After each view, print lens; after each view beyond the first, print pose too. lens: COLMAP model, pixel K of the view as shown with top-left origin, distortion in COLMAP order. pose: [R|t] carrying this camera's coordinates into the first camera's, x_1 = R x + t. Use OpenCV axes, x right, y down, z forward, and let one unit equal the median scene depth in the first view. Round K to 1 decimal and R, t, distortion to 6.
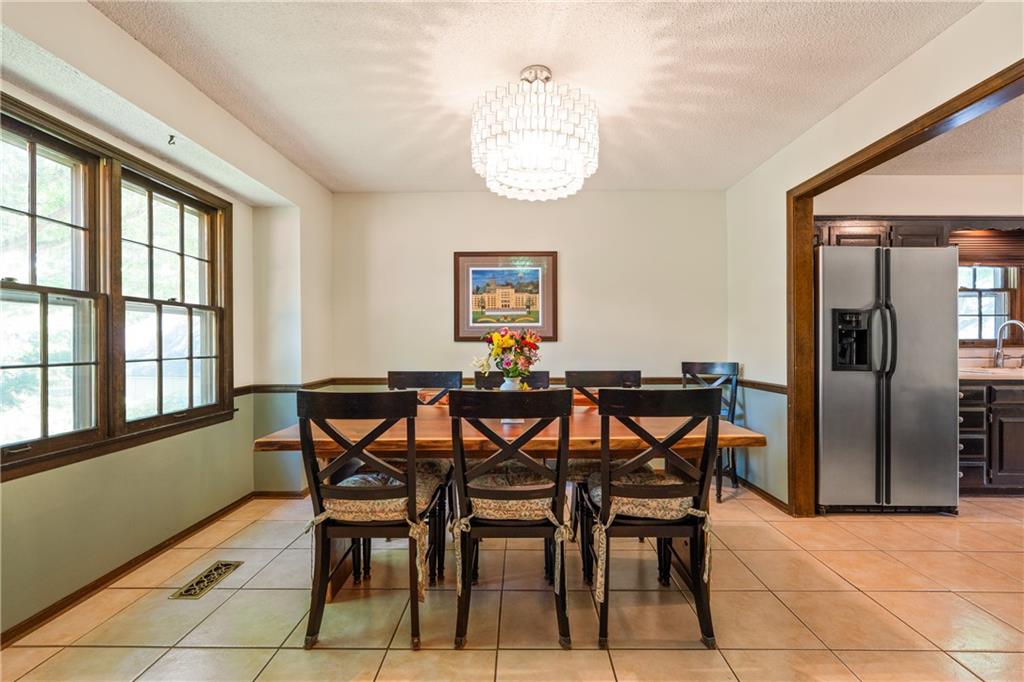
lens RADIAL K [[445.5, 0, 512.0], [0, 445.5, 341.0], [0, 0, 1]] dist [0.002257, 0.000419]
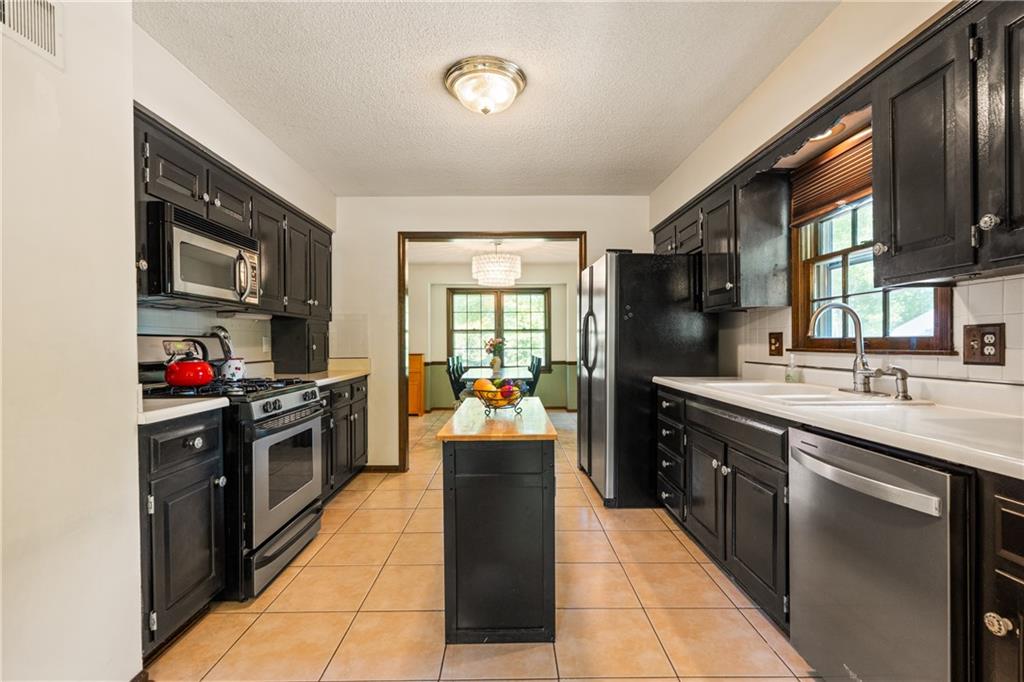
lens RADIAL K [[461.3, 0, 512.0], [0, 461.3, 341.0], [0, 0, 1]] dist [0.001959, 0.000926]
pose [[0.026962, -0.001353, -0.999636, 2.197100], [0.006415, 0.999979, -0.001181, -0.003253], [0.999616, -0.006381, 0.026970, 0.789780]]
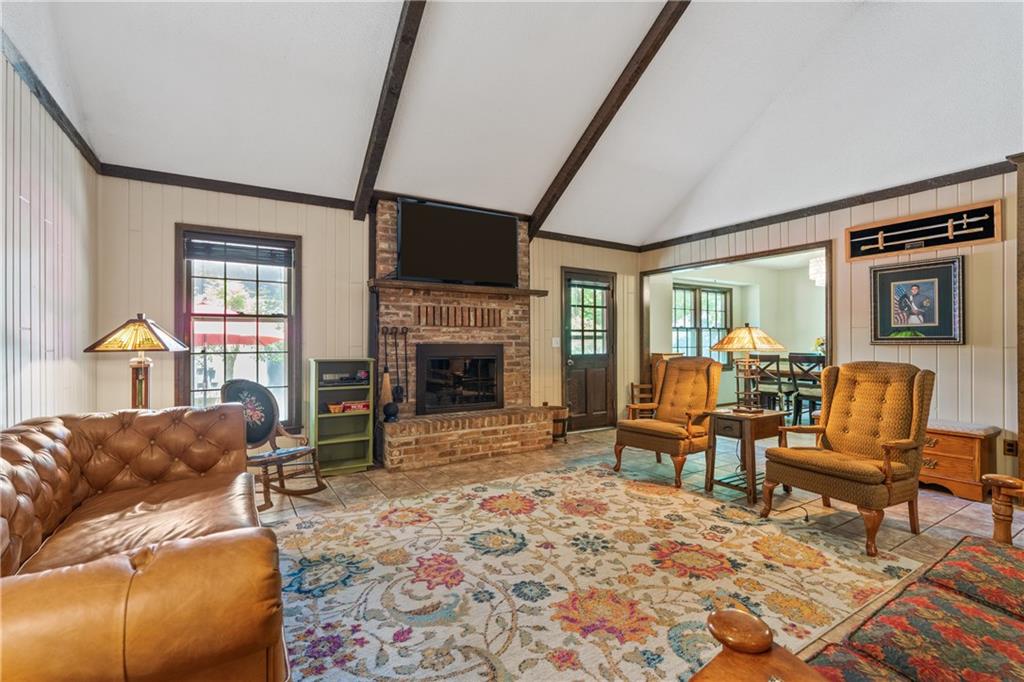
lens RADIAL K [[461.3, 0, 512.0], [0, 461.3, 341.0], [0, 0, 1]] dist [0.001959, 0.000926]
pose [[0.534201, 0.001842, -0.845356, 1.037992], [0.001773, 0.999993, 0.003299, -0.013105], [0.845356, -0.003261, 0.534194, -1.648508]]
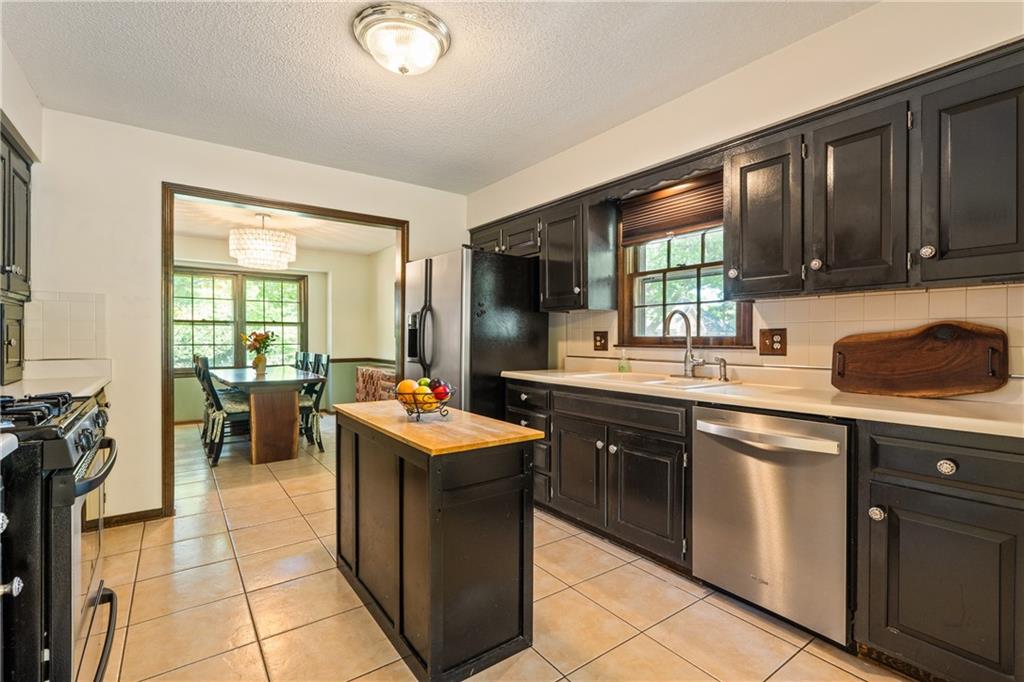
lens RADIAL K [[466.0, 0, 512.4], [0, 466.0, 336.8], [0, 0, 1]] dist [0.000802, 0.000550]
pose [[0.602495, 0.001801, -0.798121, 2.046704], [-0.003118, 0.999995, -0.000097, -0.004166], [0.798117, 0.002547, 0.602498, 0.463724]]
